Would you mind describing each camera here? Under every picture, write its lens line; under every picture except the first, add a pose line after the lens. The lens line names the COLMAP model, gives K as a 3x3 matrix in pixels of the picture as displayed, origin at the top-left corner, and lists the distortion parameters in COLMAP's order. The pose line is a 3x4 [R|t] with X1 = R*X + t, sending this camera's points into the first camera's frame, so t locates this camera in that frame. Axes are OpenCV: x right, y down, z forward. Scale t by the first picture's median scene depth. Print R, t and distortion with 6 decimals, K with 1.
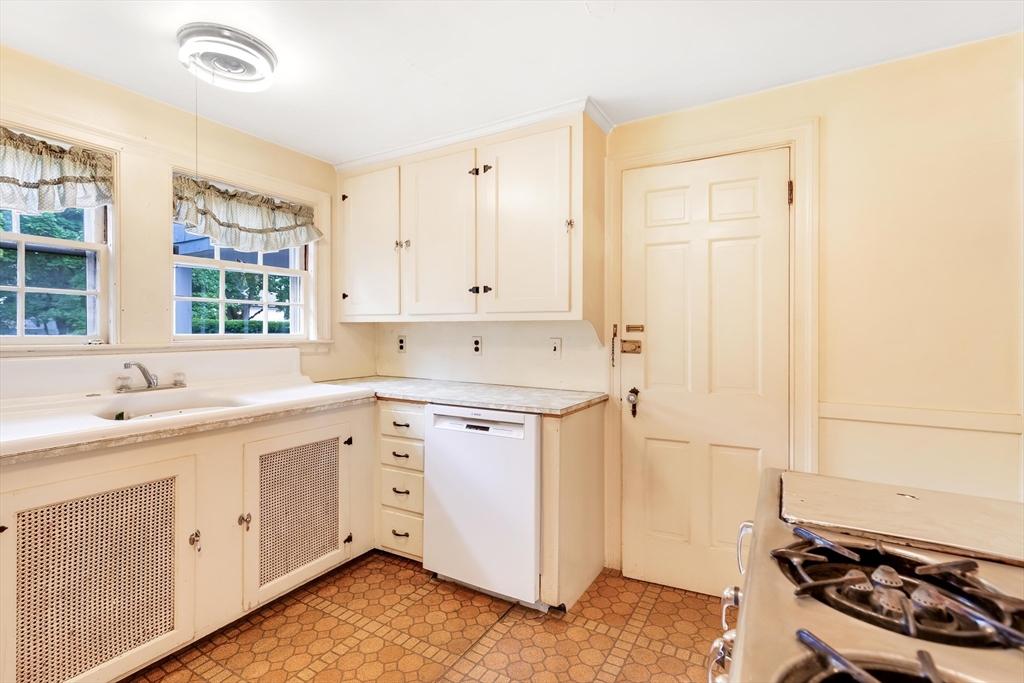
lens RADIAL K [[483.4, 0, 510.7], [0, 483.4, 329.2], [0, 0, 1]] dist [-0.002392, -0.000126]
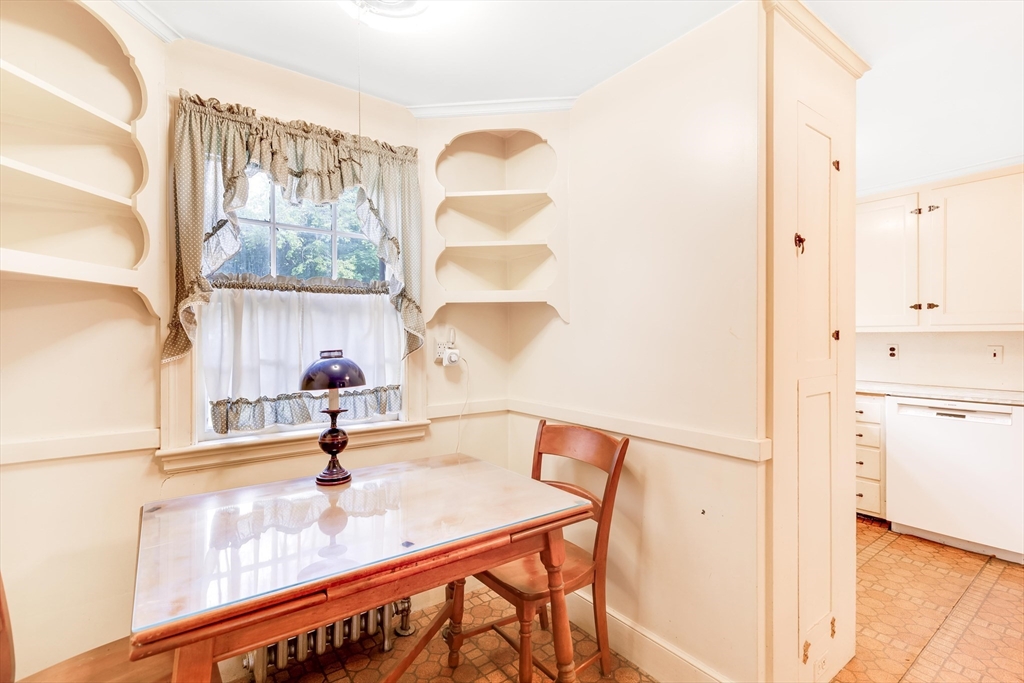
lens RADIAL K [[474.4, 0, 505.3], [0, 474.4, 337.3], [0, 0, 1]] dist [-0.001404, -0.000443]
pose [[0.911791, -0.000799, -0.410655, -0.446779], [0.002237, 0.999993, 0.003020, -0.007398], [0.410649, -0.003672, 0.911786, -0.449823]]
